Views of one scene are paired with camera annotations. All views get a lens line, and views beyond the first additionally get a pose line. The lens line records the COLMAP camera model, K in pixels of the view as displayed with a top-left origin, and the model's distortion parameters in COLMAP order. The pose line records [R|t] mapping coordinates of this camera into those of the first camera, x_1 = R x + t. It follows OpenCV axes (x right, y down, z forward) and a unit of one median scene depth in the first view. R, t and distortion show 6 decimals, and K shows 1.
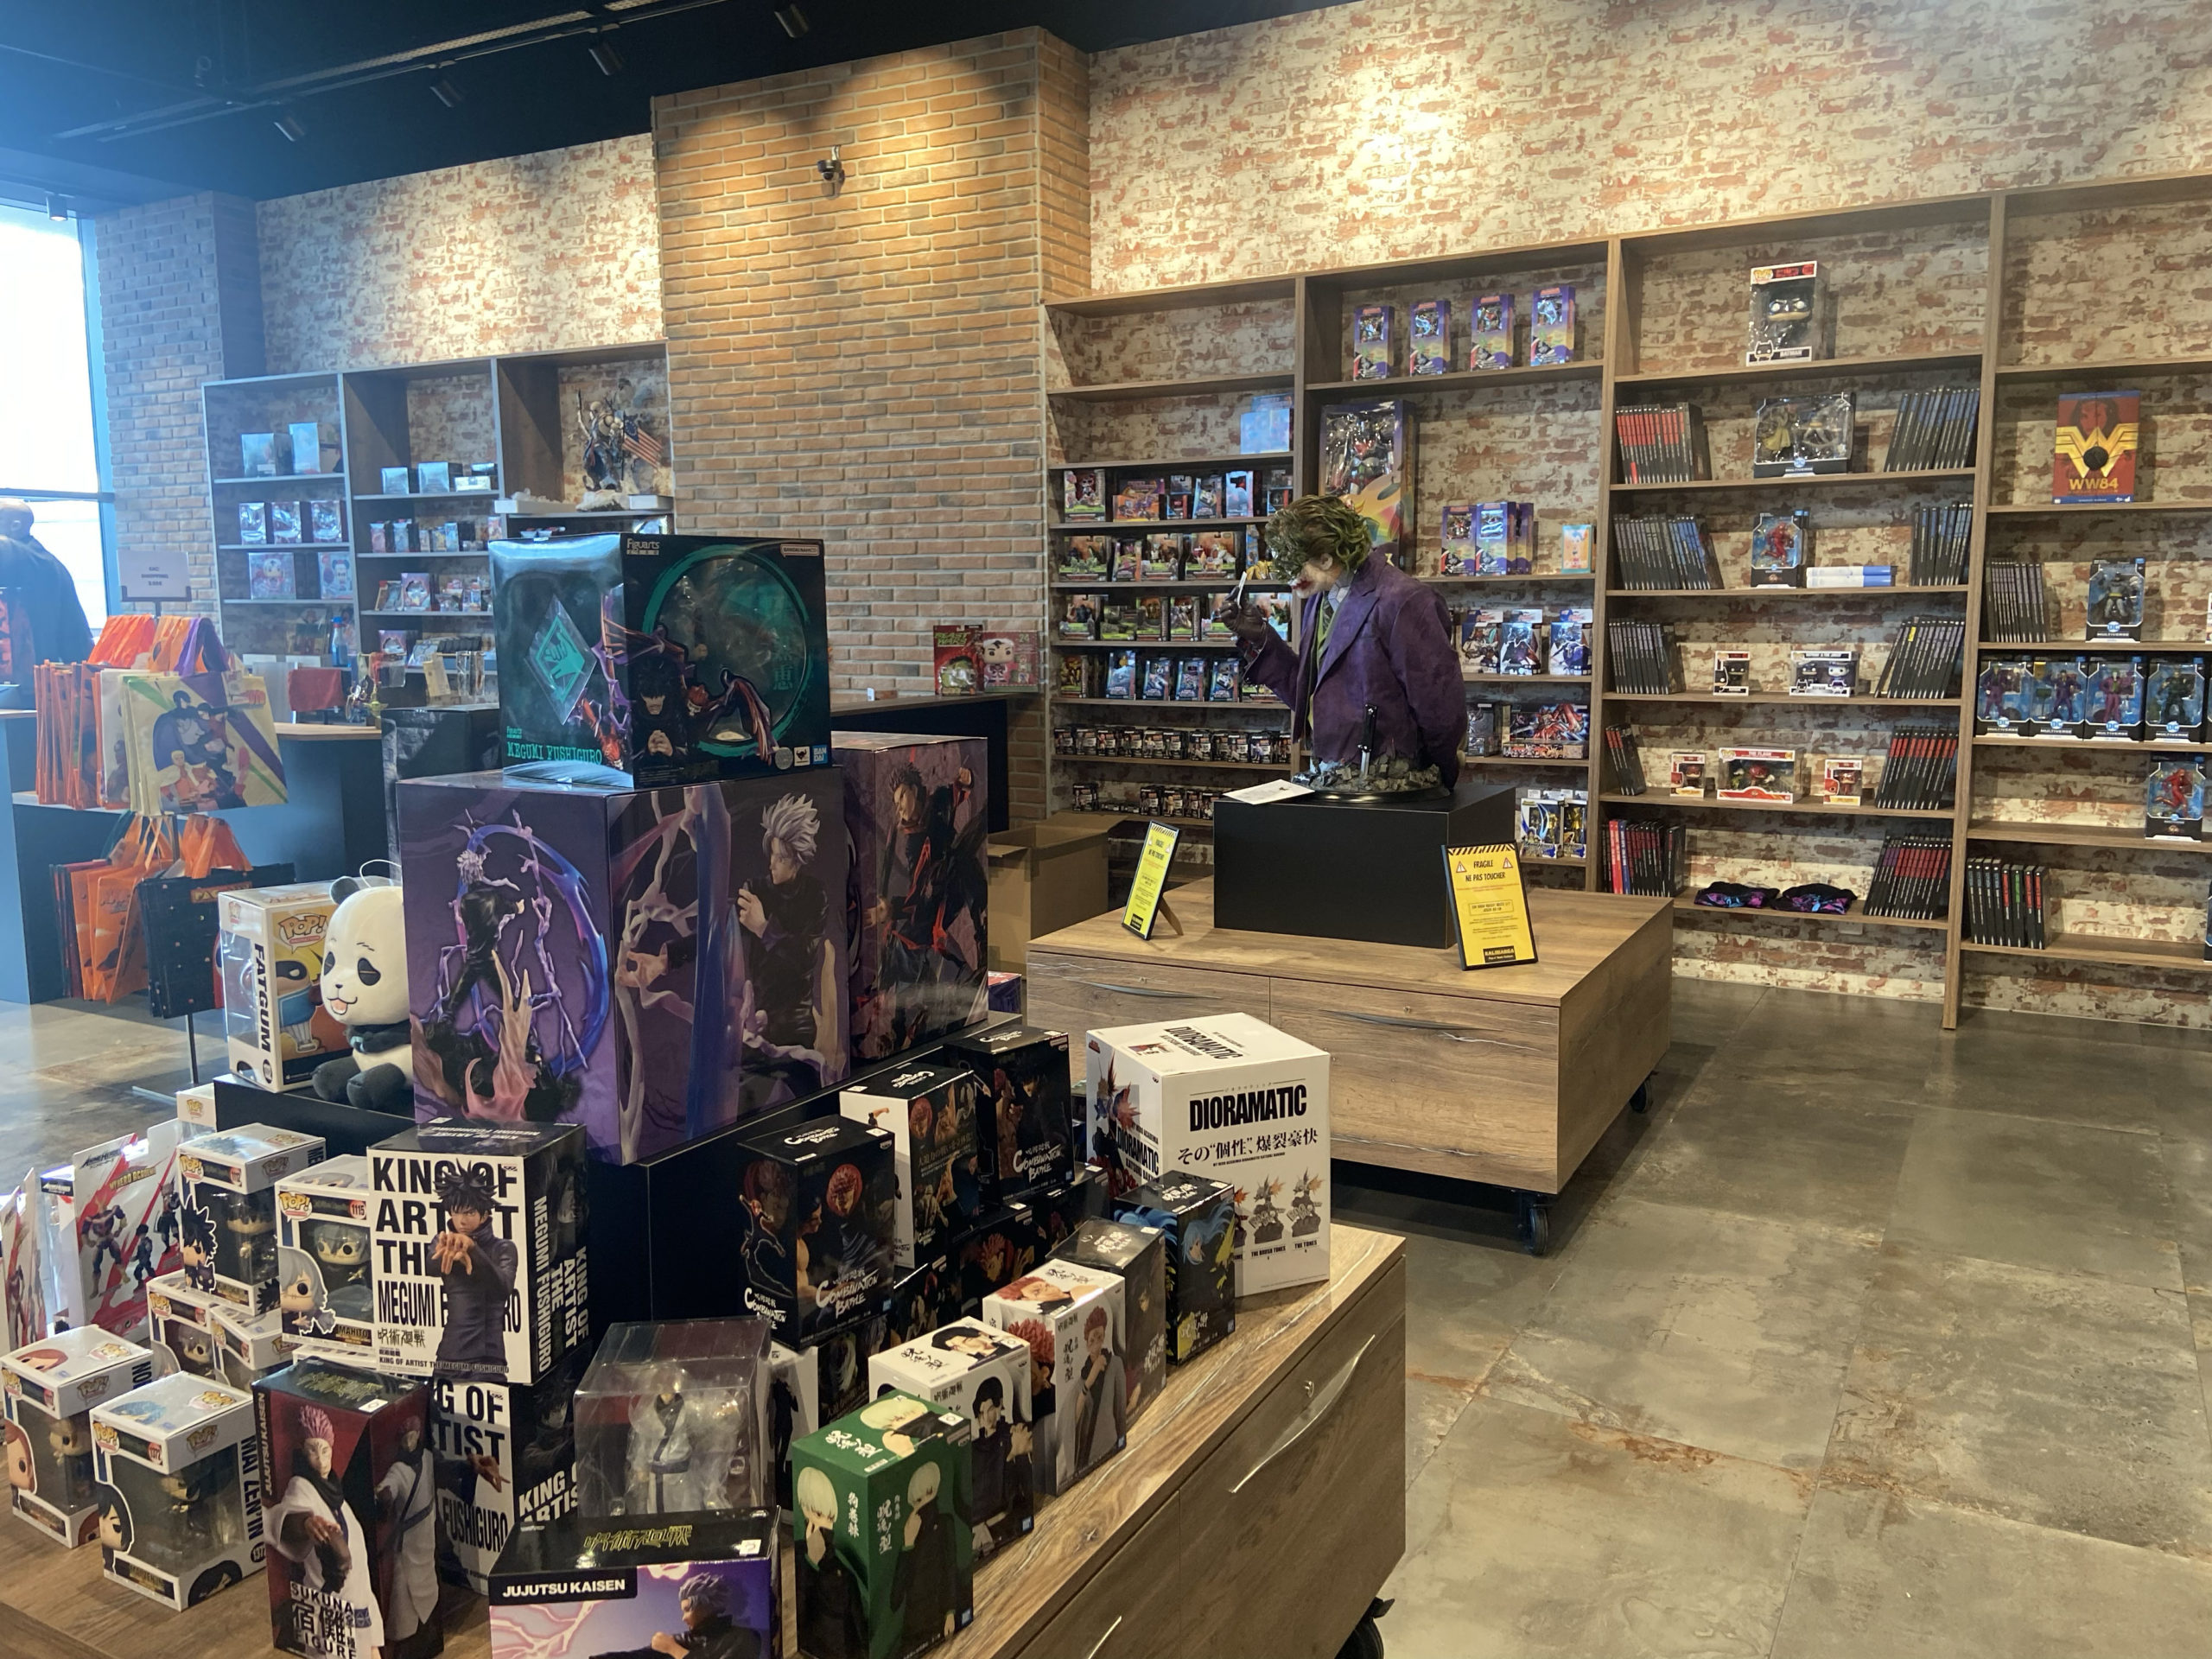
lens RADIAL K [[1624.7, 0, 1071.3], [0, 1624.7, 784.9], [0, 0, 1]] dist [0.121740, -0.154055]
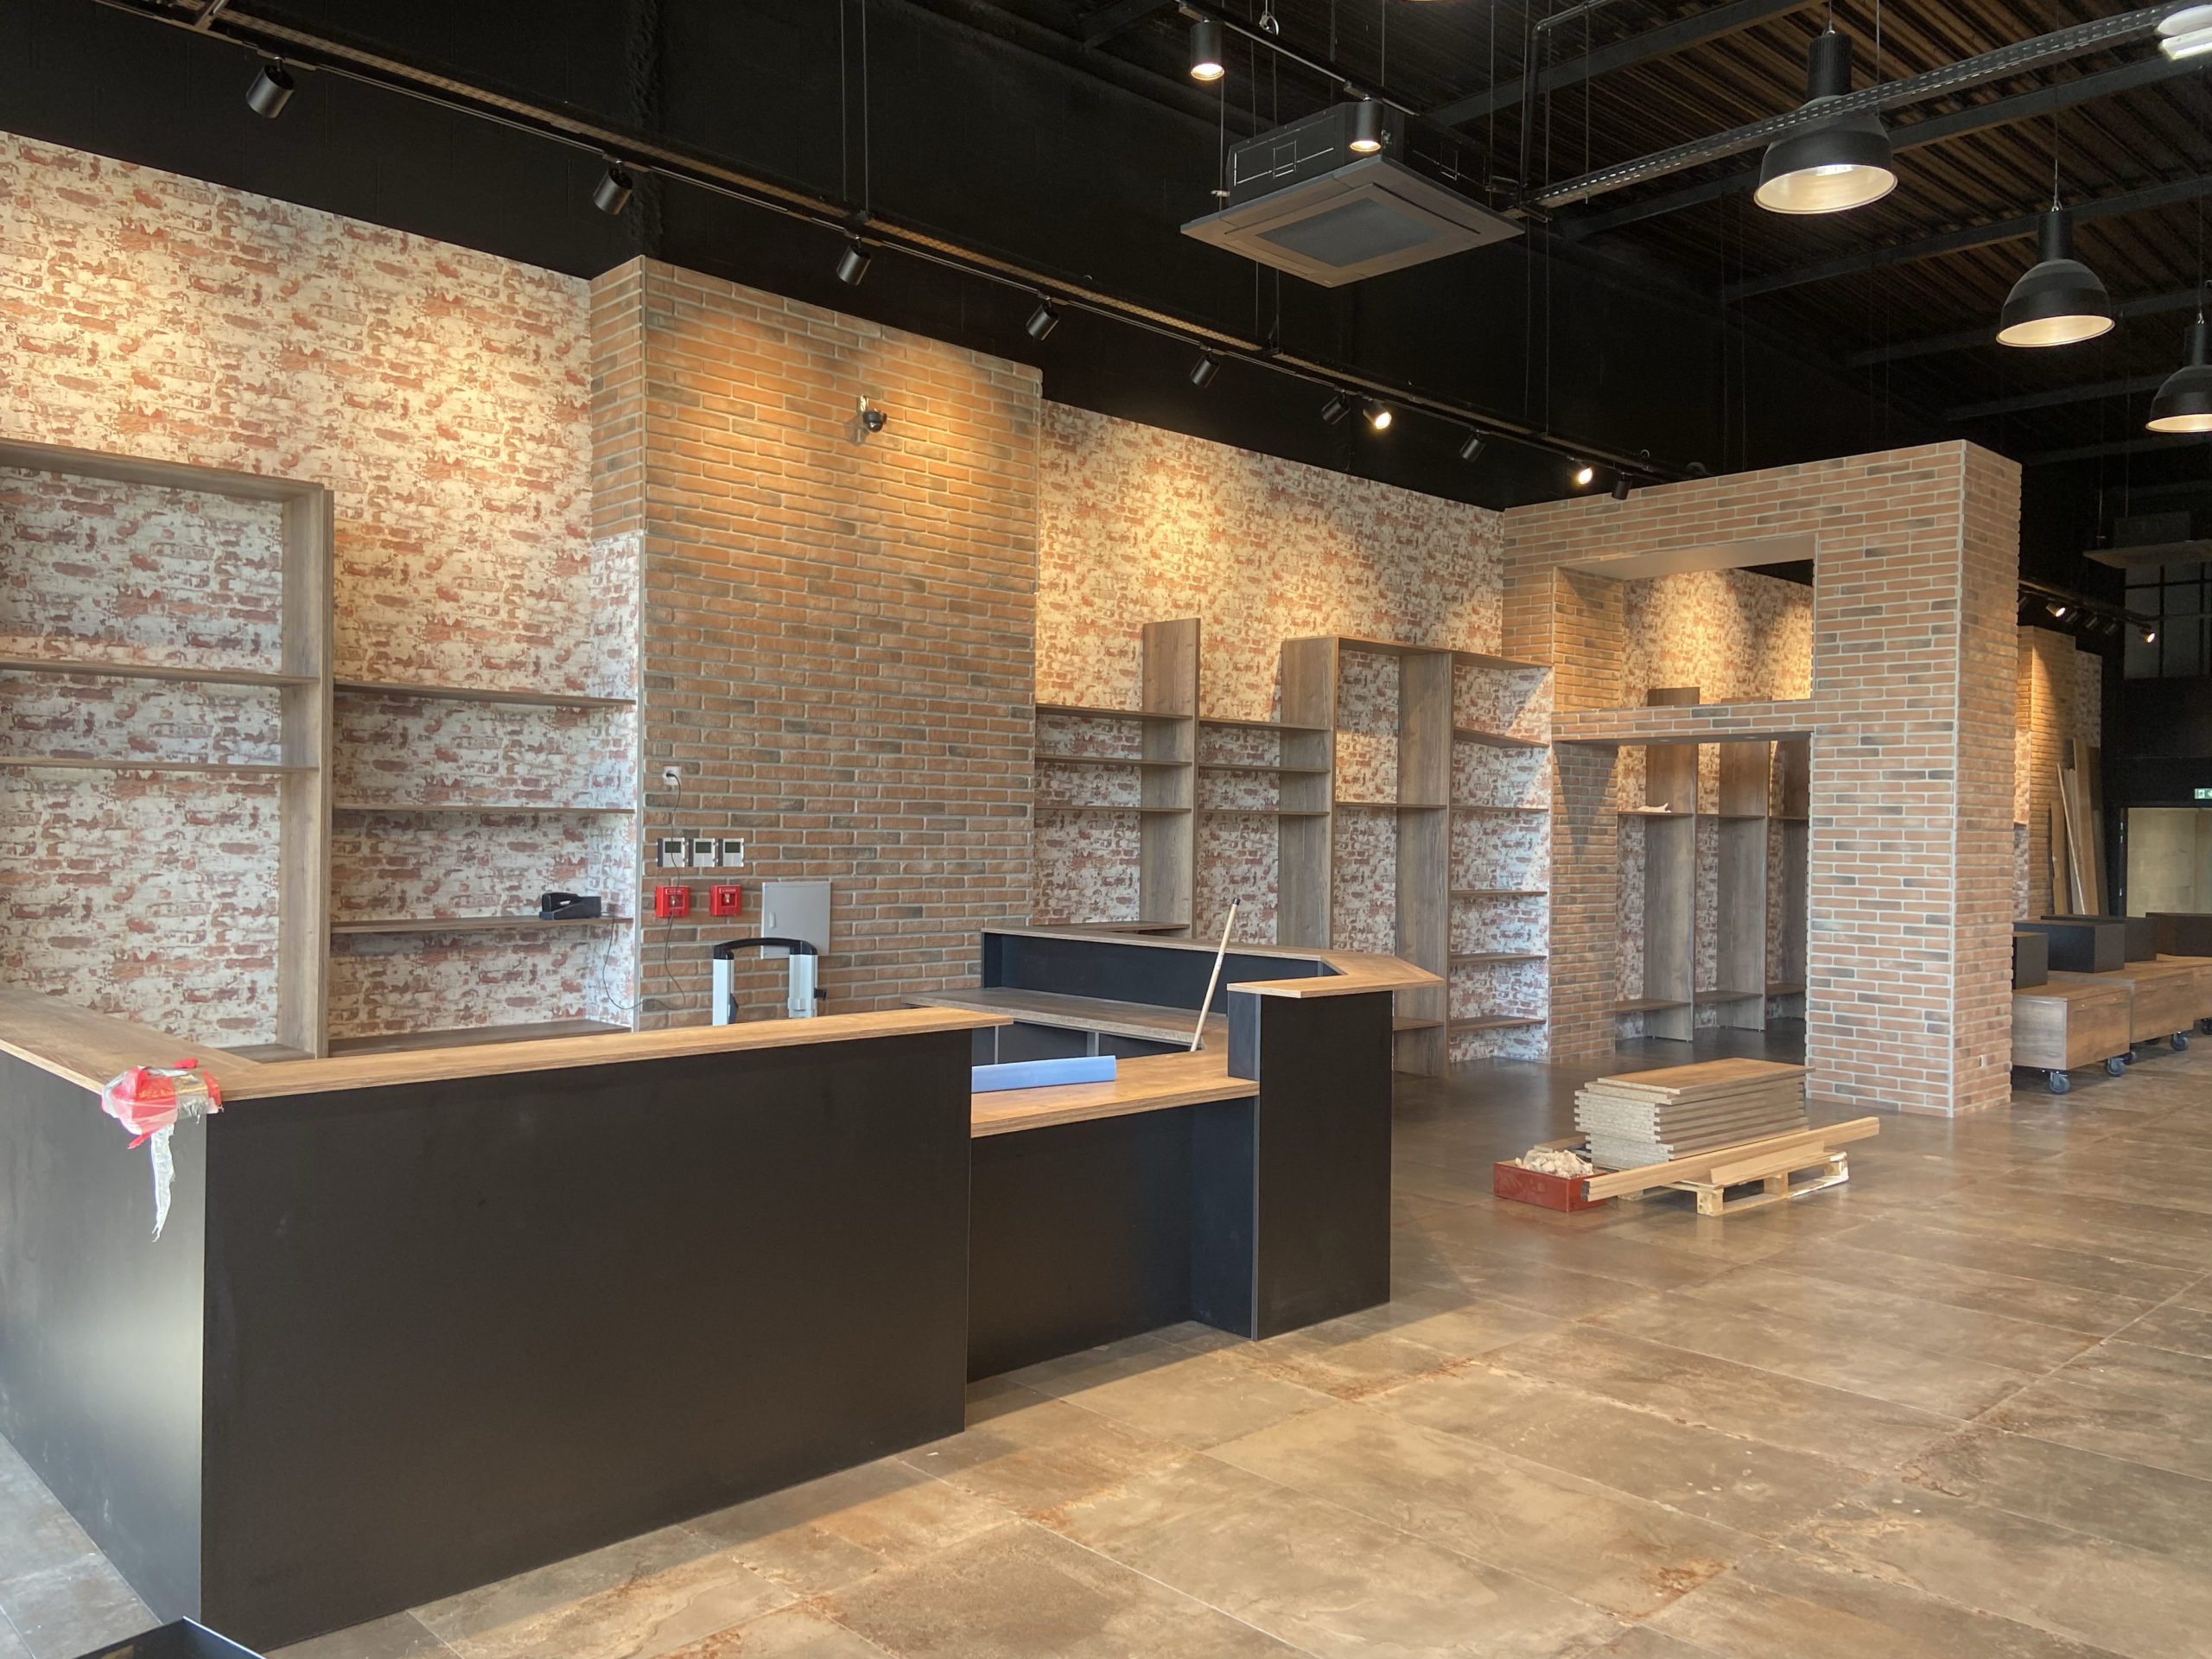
lens RADIAL K [[1624.7, 0, 1071.3], [0, 1624.7, 784.9], [0, 0, 1]] dist [0.121740, -0.154055]
pose [[0.322110, 0.036582, 0.945995, -1.027263], [0.093139, 0.993181, -0.070120, -0.069572], [-0.942110, 0.110696, 0.316506, 0.585005]]
